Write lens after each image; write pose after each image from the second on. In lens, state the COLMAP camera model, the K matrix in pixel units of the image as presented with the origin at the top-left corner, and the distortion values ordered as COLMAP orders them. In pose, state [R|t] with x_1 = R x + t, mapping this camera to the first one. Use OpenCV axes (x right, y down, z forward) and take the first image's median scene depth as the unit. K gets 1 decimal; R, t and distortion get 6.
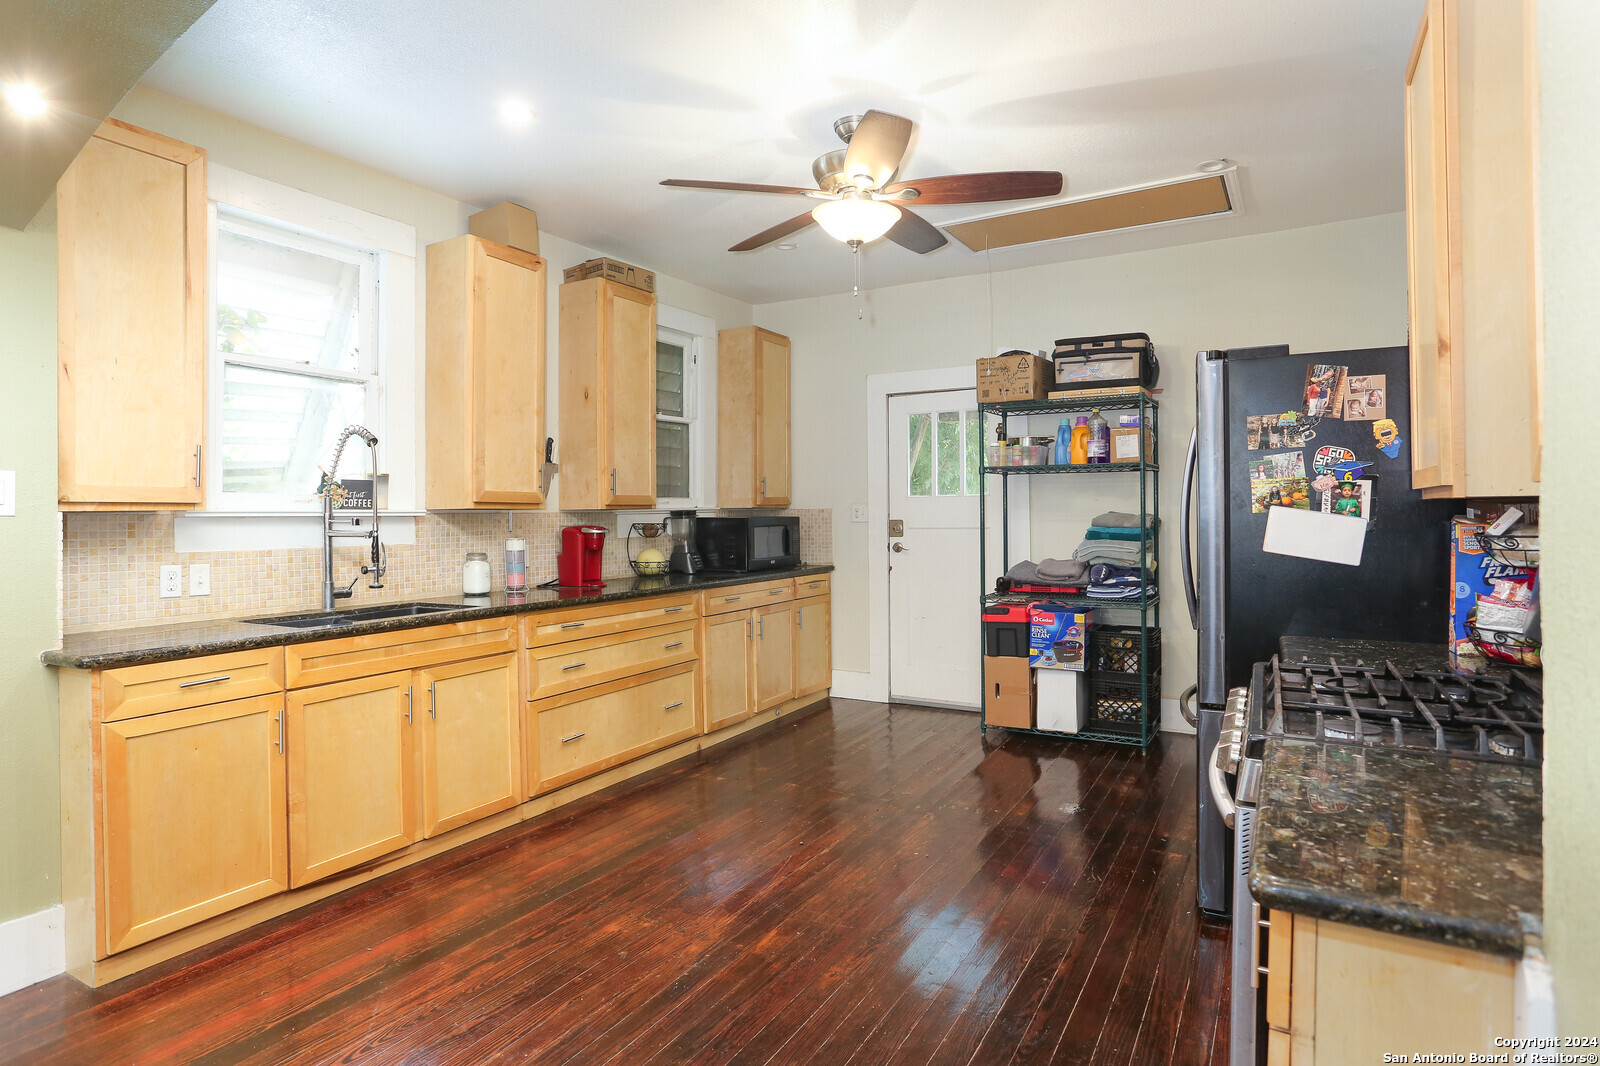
lens RADIAL K [[866.4, 0, 803.9], [0, 866.4, 520.9], [0, 0, 1]] dist [-0.056851, 0.000620]
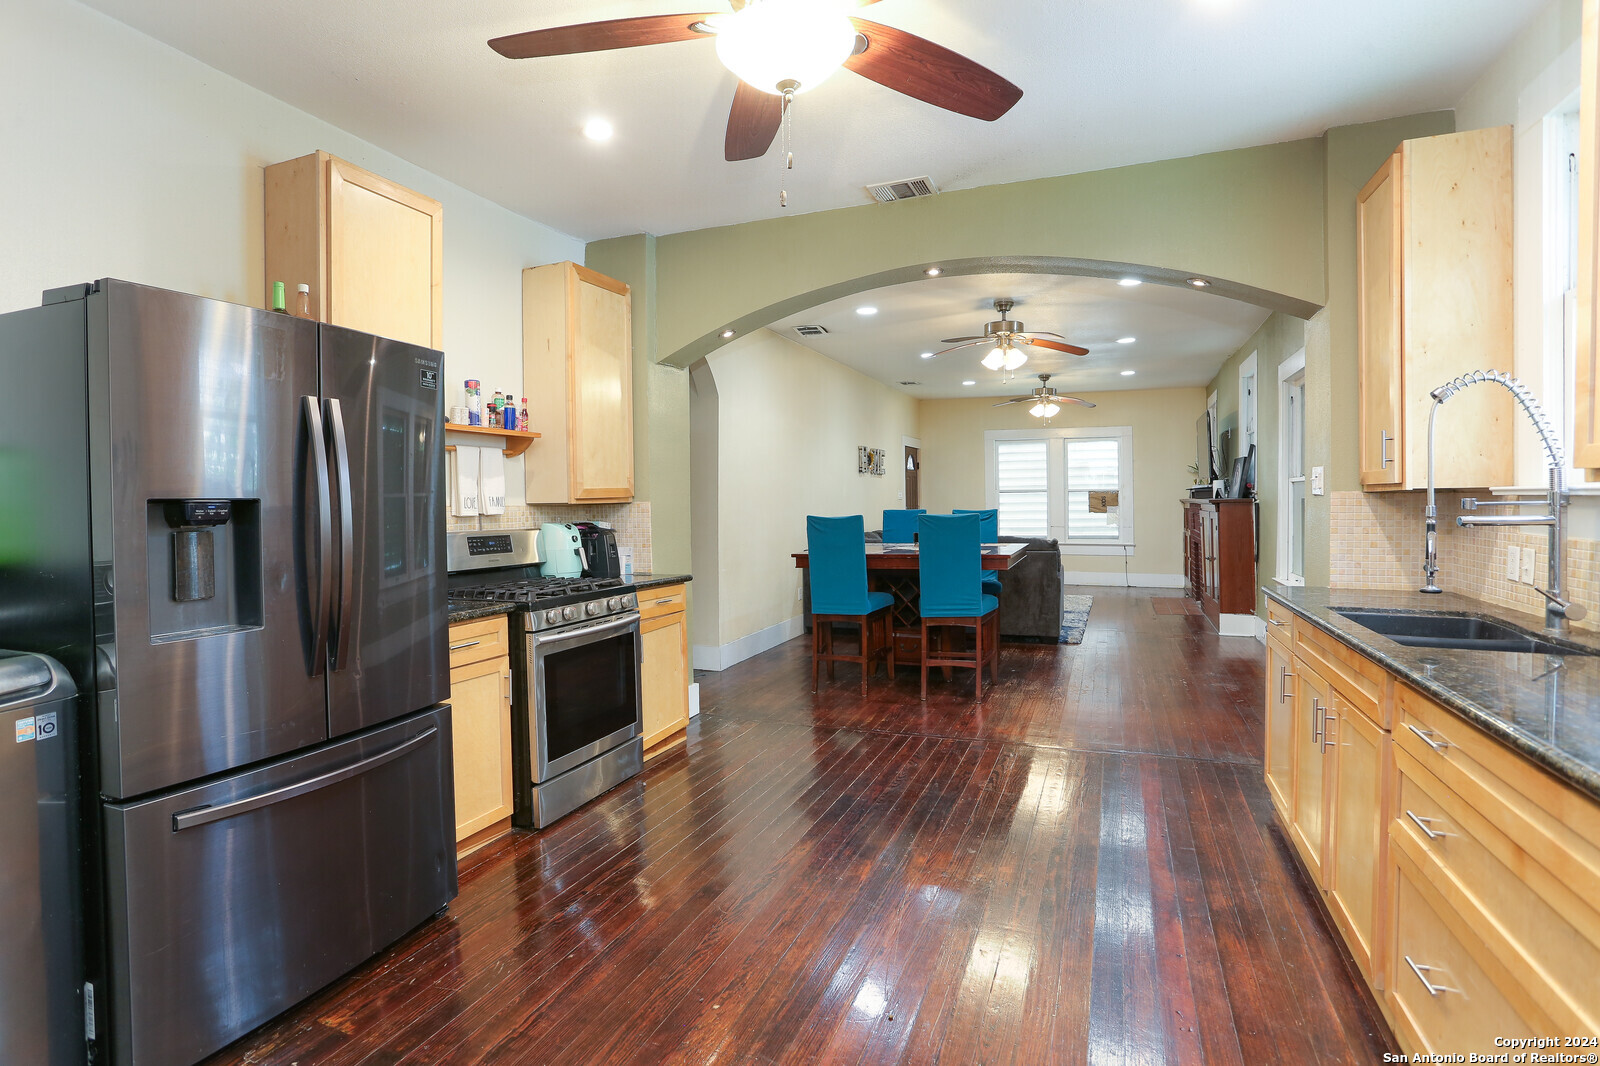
lens RADIAL K [[770.3, 0, 794.6], [0, 770.3, 509.3], [0, 0, 1]] dist [-0.067052, 0.026258]
pose [[-0.992244, 0.017479, -0.123069, 0.096853], [0.015254, 0.999703, 0.018998, -0.012865], [0.123364, 0.016974, -0.992216, 1.131431]]
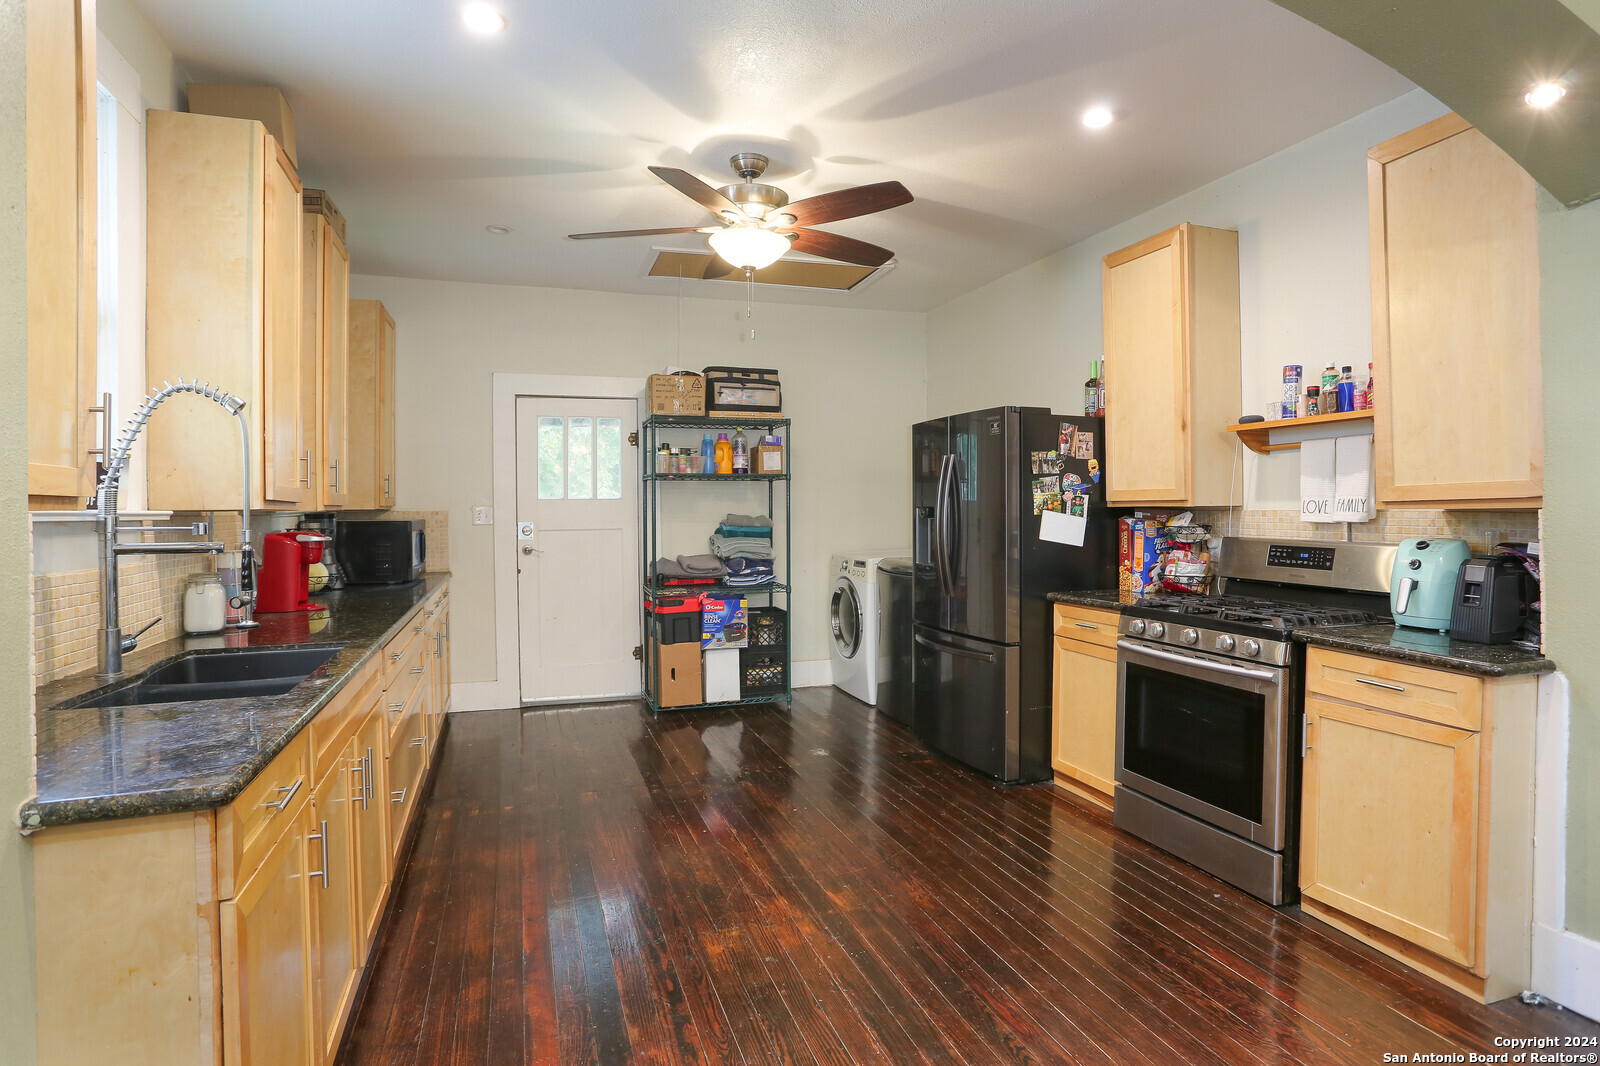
lens RADIAL K [[819.4, 0, 800.1], [0, 819.4, 522.1], [0, 0, 1]] dist [-0.064862, 0.000882]
pose [[0.661576, -0.007321, 0.749843, -0.484759], [0.007846, 0.999965, 0.002841, -0.002038], [-0.749837, 0.004004, 0.661610, 0.192030]]
